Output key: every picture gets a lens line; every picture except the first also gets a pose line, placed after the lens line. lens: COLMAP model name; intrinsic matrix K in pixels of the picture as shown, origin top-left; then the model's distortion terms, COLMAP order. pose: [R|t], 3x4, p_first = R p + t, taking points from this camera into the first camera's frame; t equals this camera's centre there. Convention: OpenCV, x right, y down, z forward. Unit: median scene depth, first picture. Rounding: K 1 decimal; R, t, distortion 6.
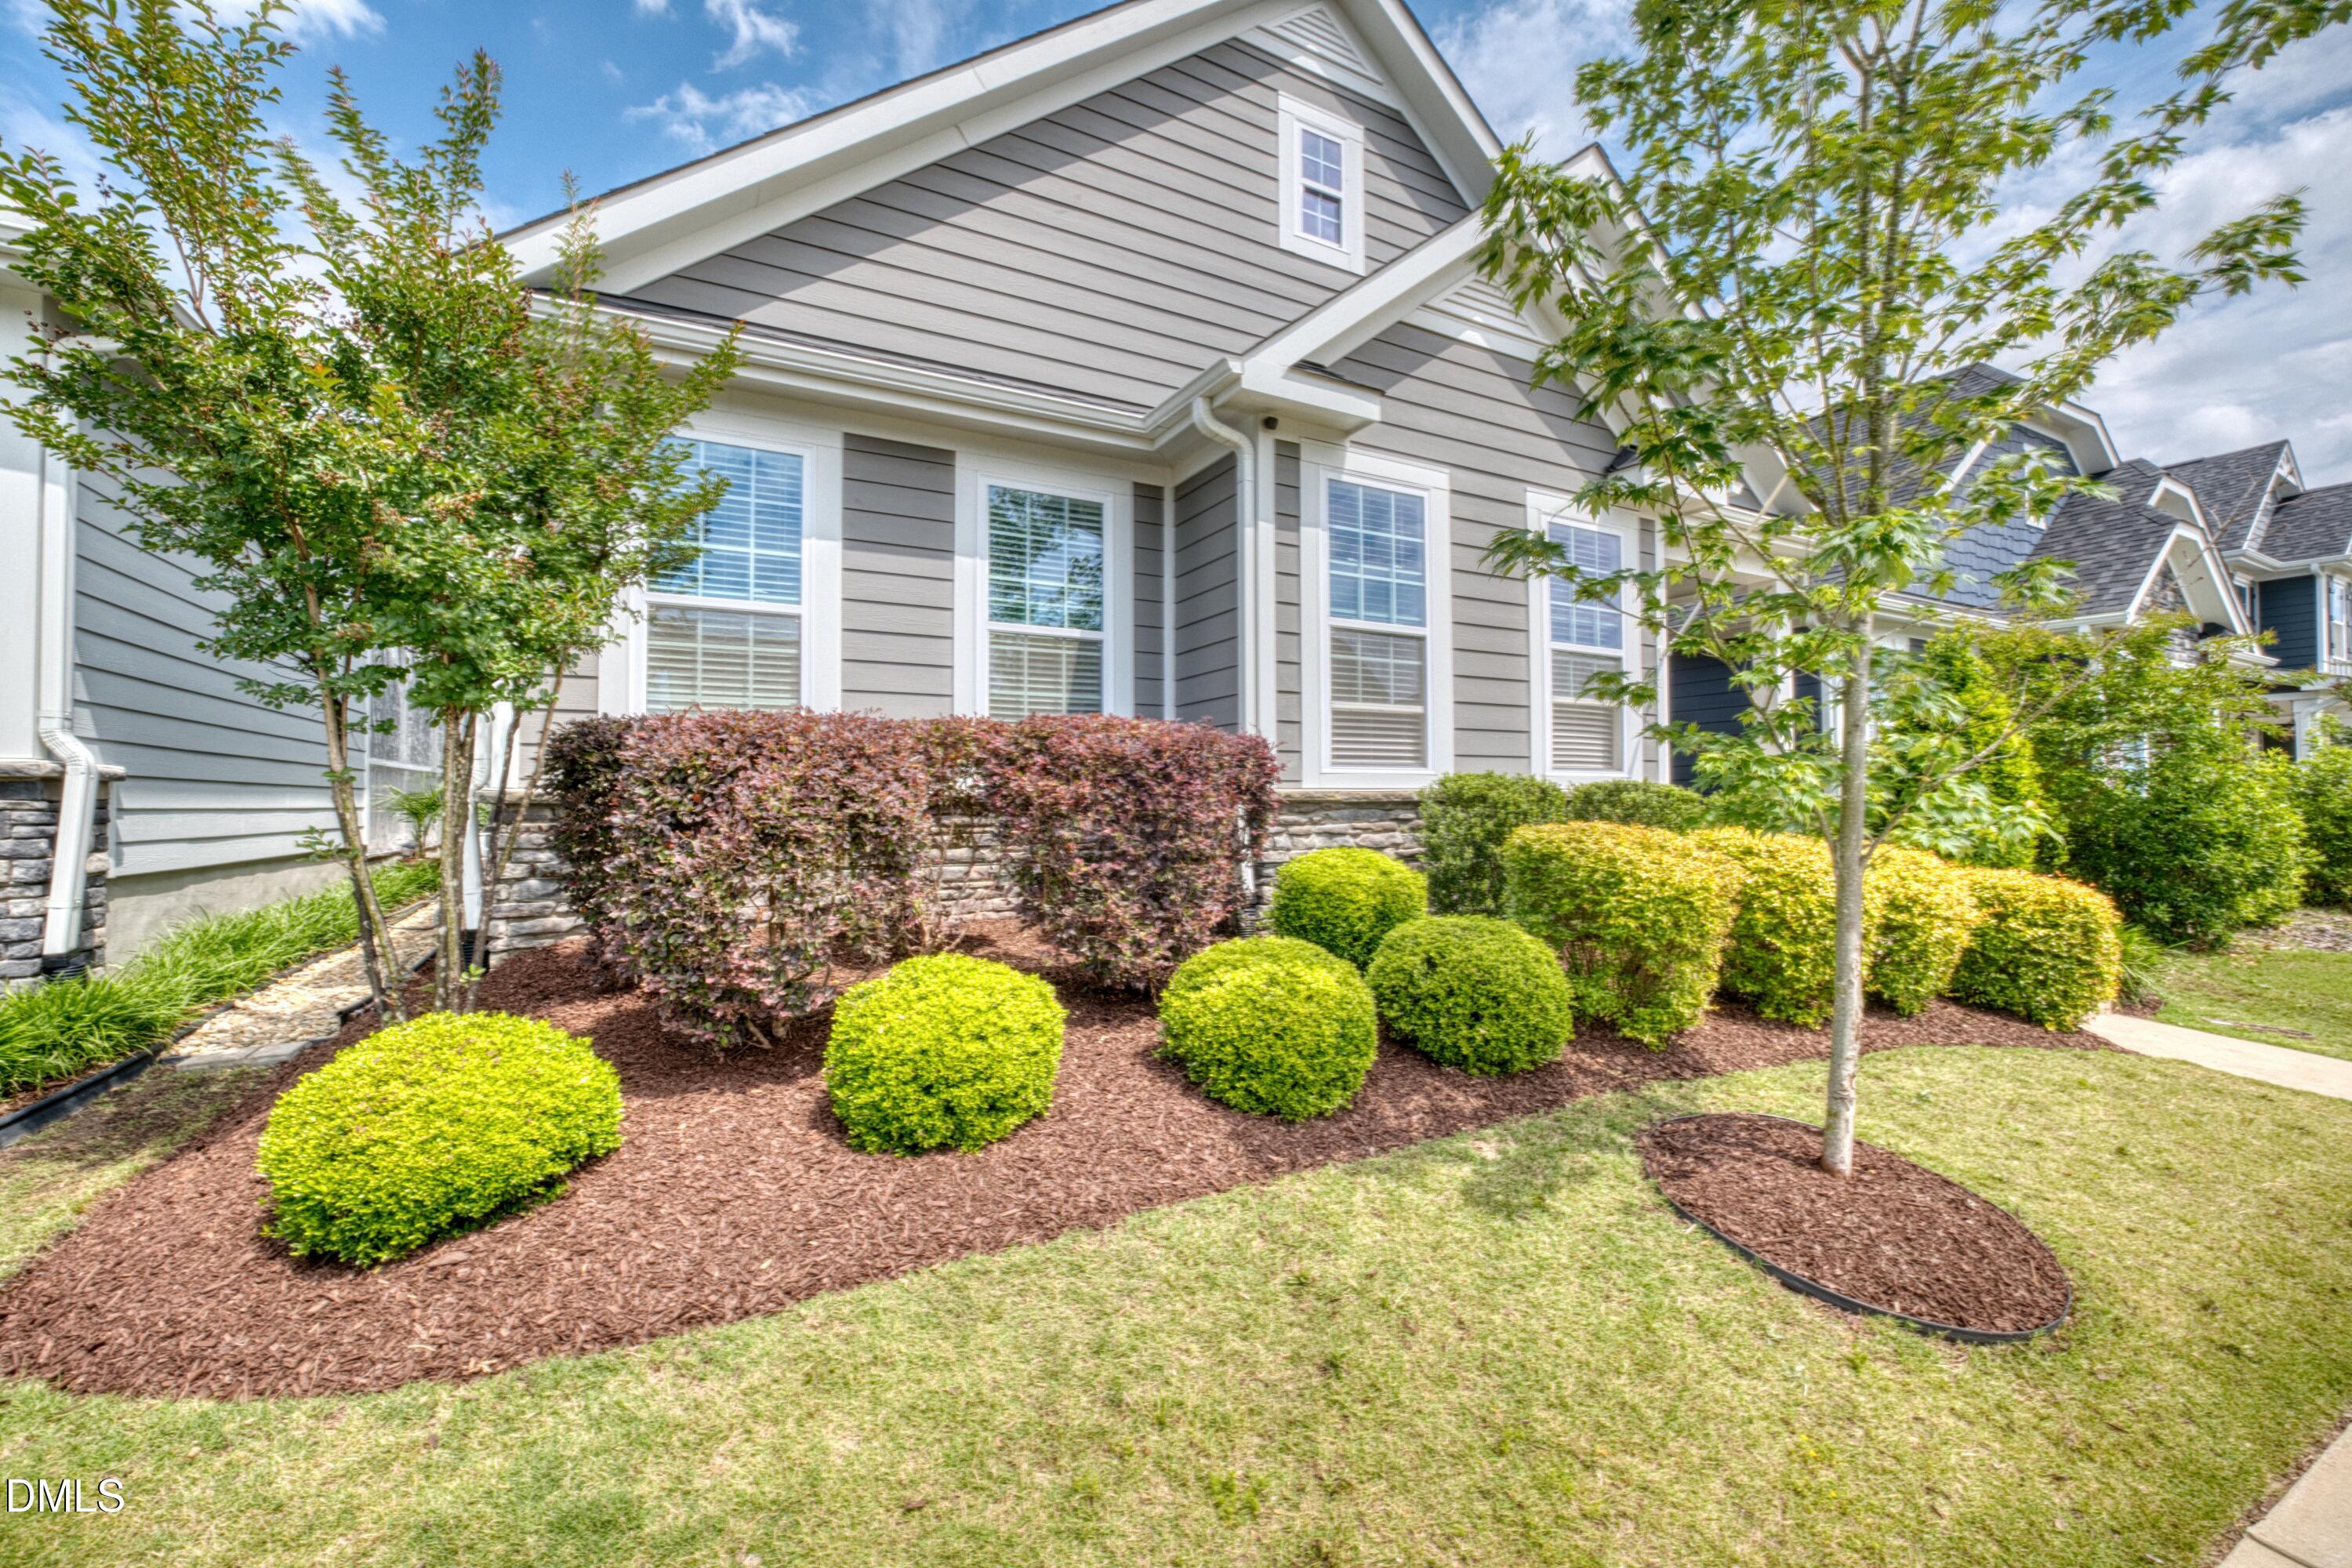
lens RADIAL K [[928.3, 0, 1171.5], [0, 928.3, 787.6], [0, 0, 1]] dist [-0.002565, -0.000066]
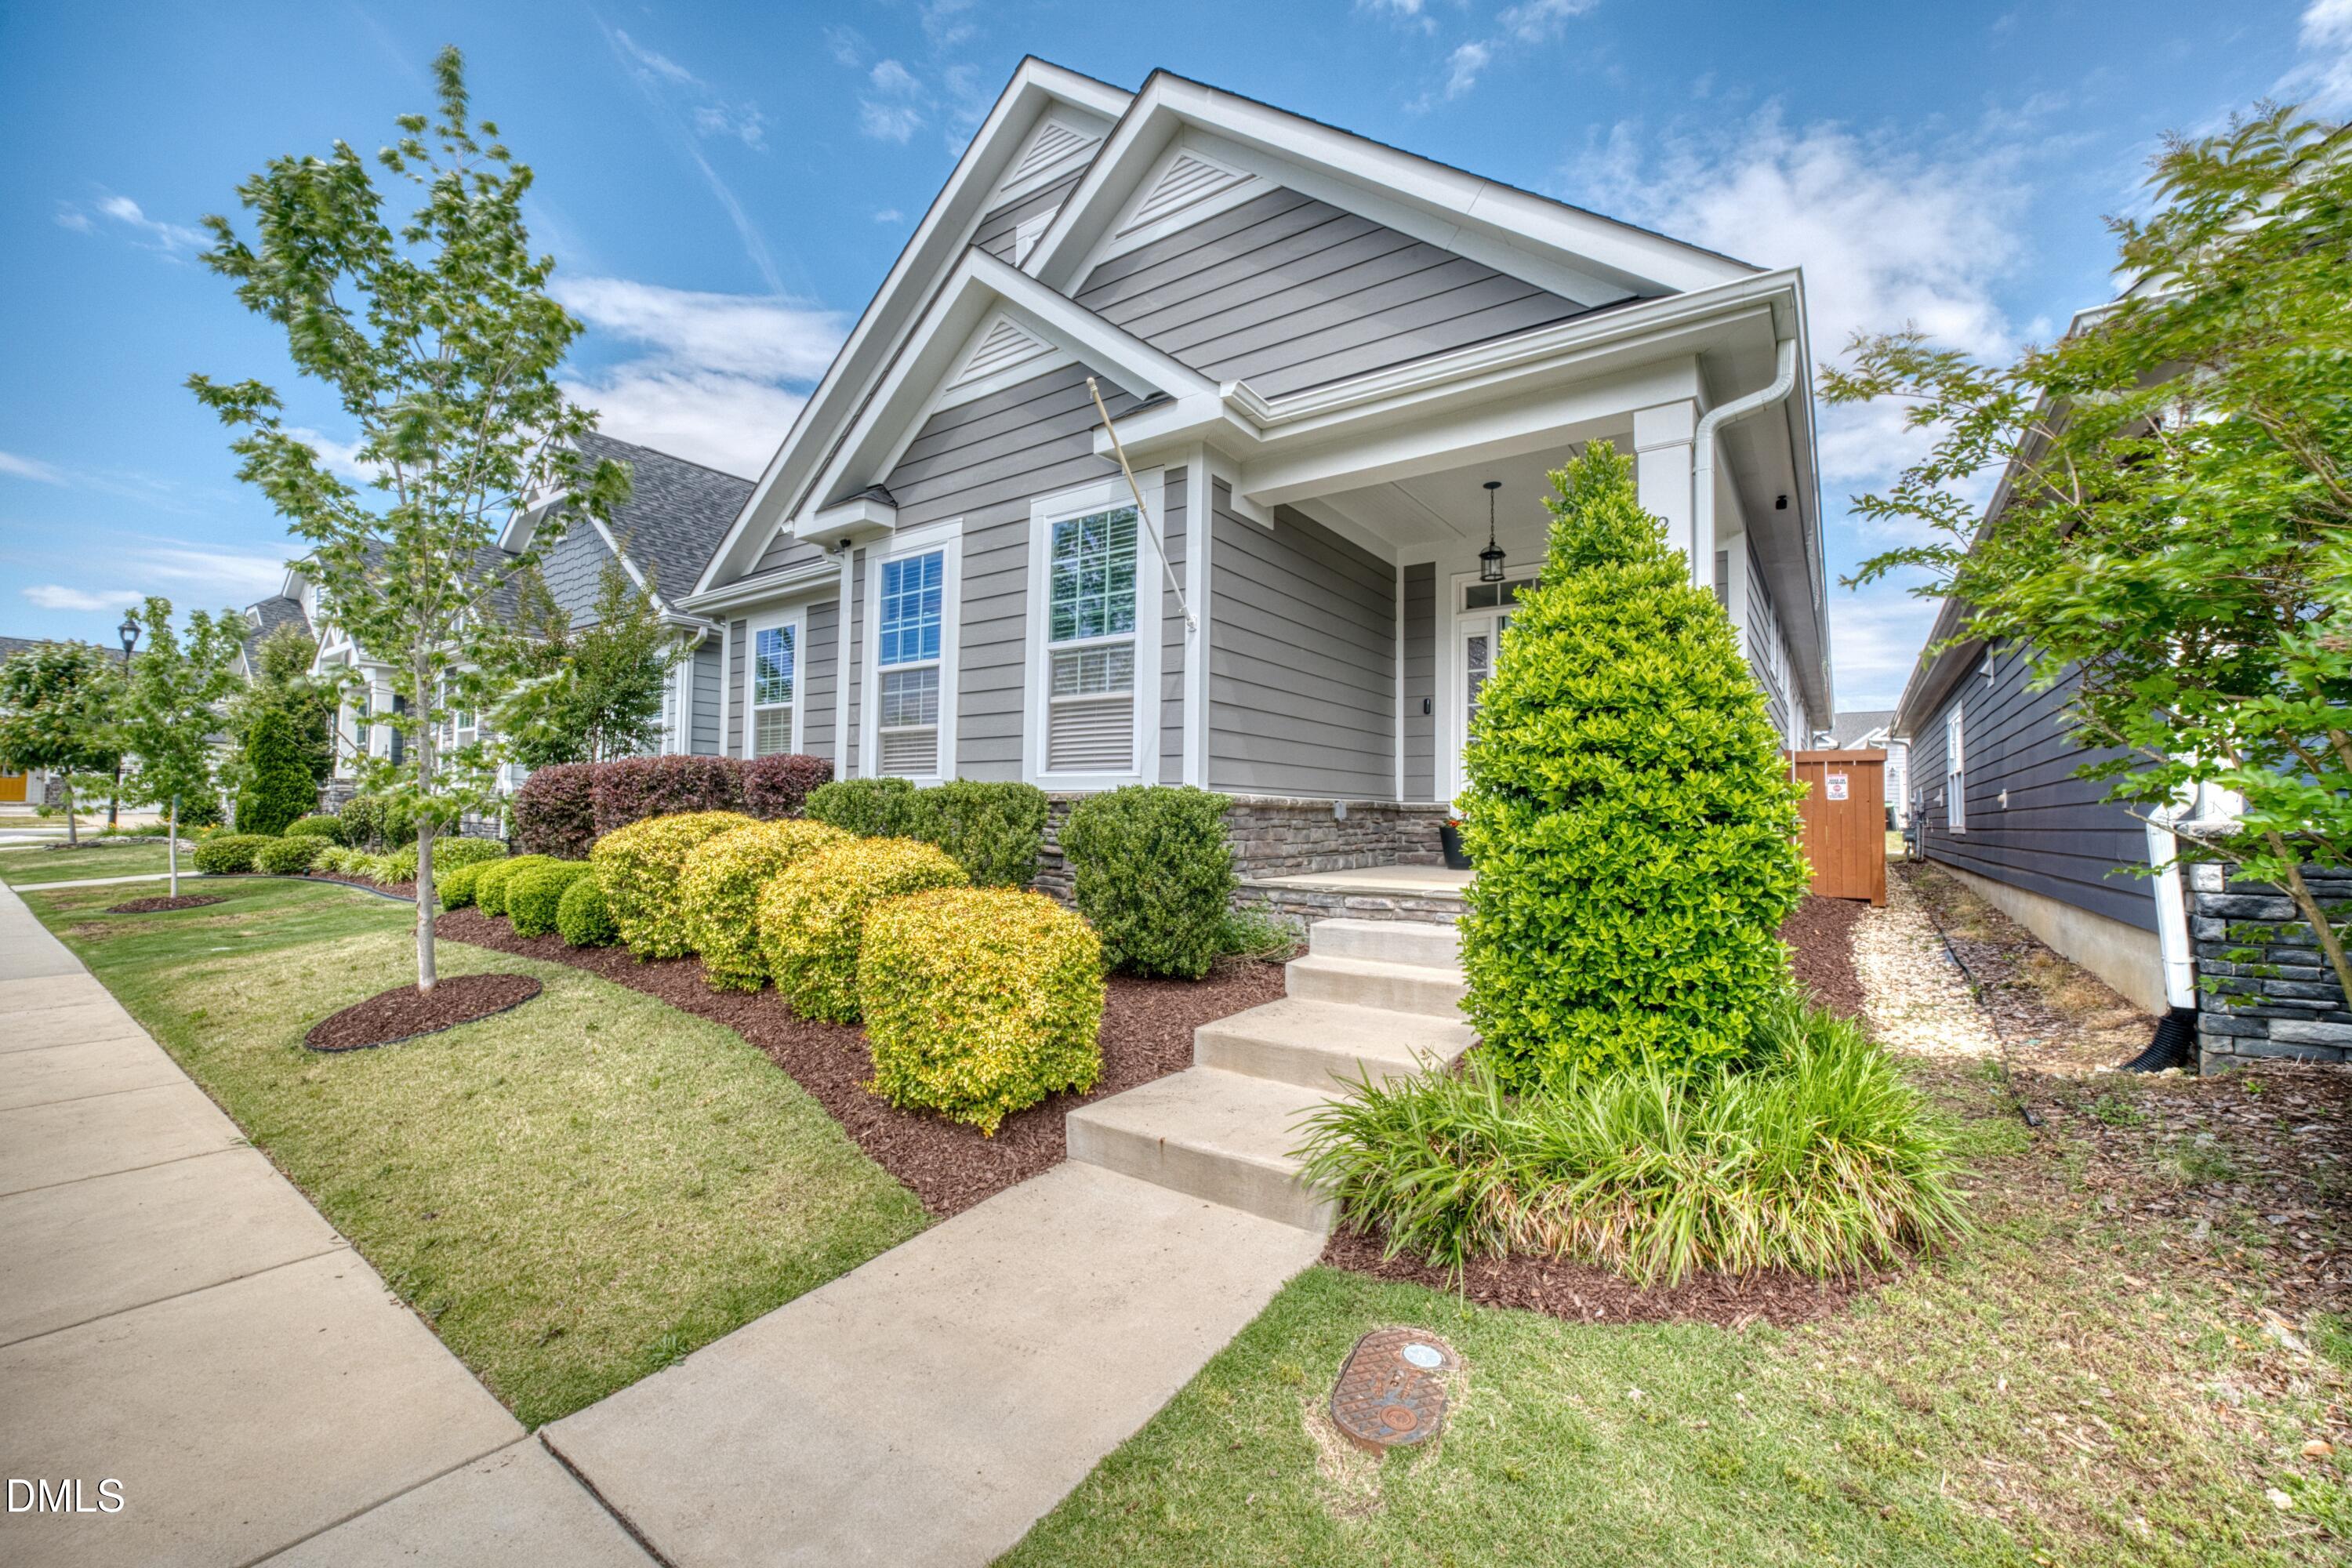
lens RADIAL K [[928.3, 0, 1172.3], [0, 928.3, 779.0], [0, 0, 1]] dist [-0.002565, -0.000066]
pose [[0.446754, -0.020750, -0.894416, 1.550310], [0.000342, 0.999735, -0.023023, 0.011782], [0.894657, 0.009980, 0.446643, 0.771463]]
